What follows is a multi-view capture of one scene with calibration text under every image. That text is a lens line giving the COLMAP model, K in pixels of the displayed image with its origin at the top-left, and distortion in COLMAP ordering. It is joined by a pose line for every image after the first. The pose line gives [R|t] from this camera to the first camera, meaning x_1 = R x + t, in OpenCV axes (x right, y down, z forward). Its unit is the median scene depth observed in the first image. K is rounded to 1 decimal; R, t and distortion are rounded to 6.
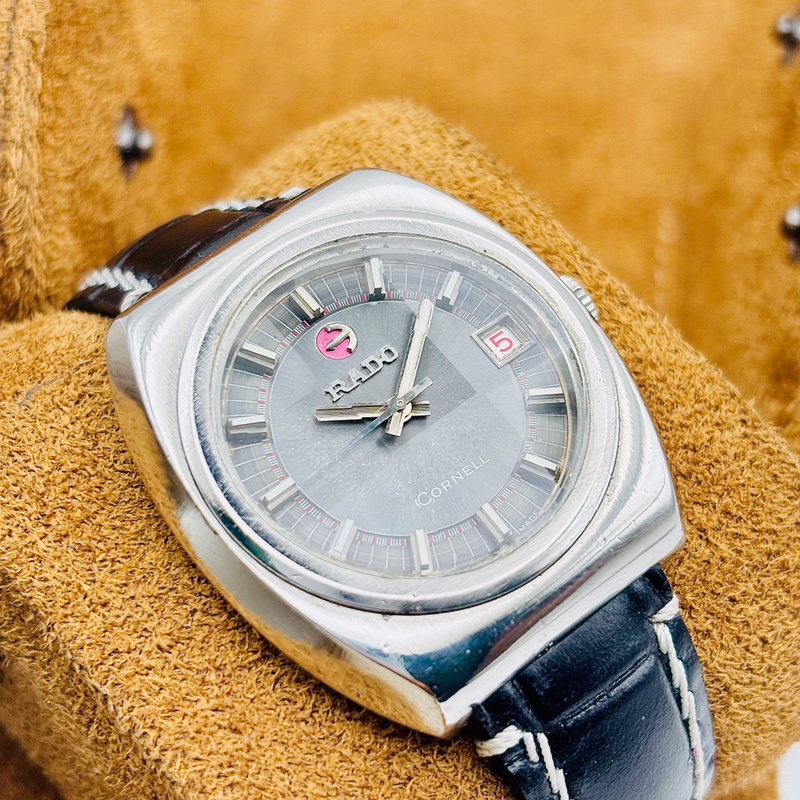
lens RADIAL K [[2314.0, 0, 400.0], [0, 2314.0, 400.0], [0, 0, 1]] dist [0.733192, 0.705977]
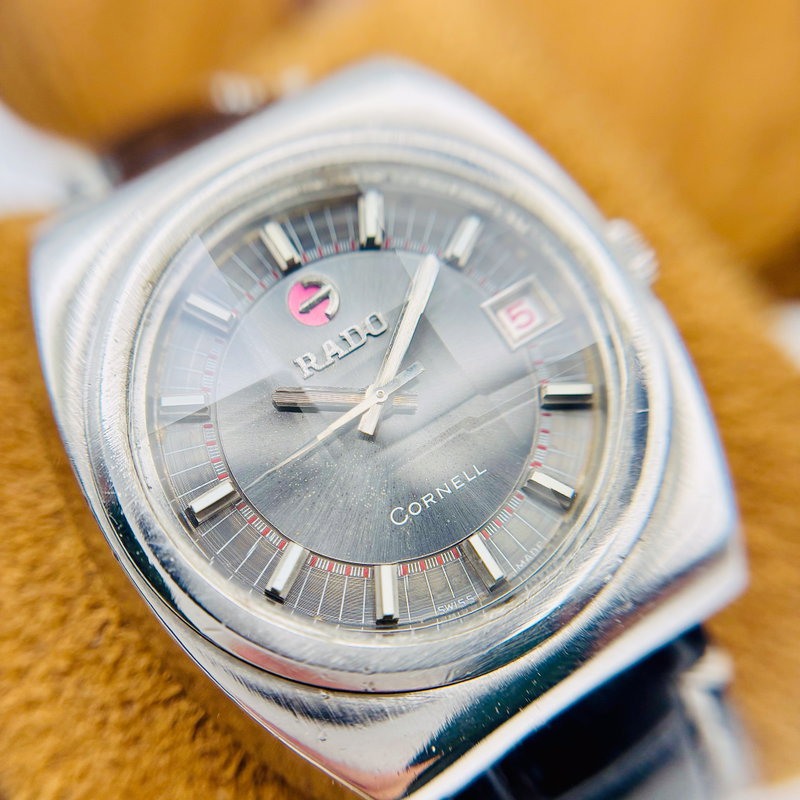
lens RADIAL K [[1170.3, 0, 400.0], [0, 1170.3, 400.0], [0, 0, 1]] dist [0.517859, -0.002074]
pose [[0.991079, 0.095176, -0.093290, 0.043584], [-0.074573, 0.976192, 0.203686, -0.077210], [0.110455, -0.194912, 0.974581, 0.603704]]
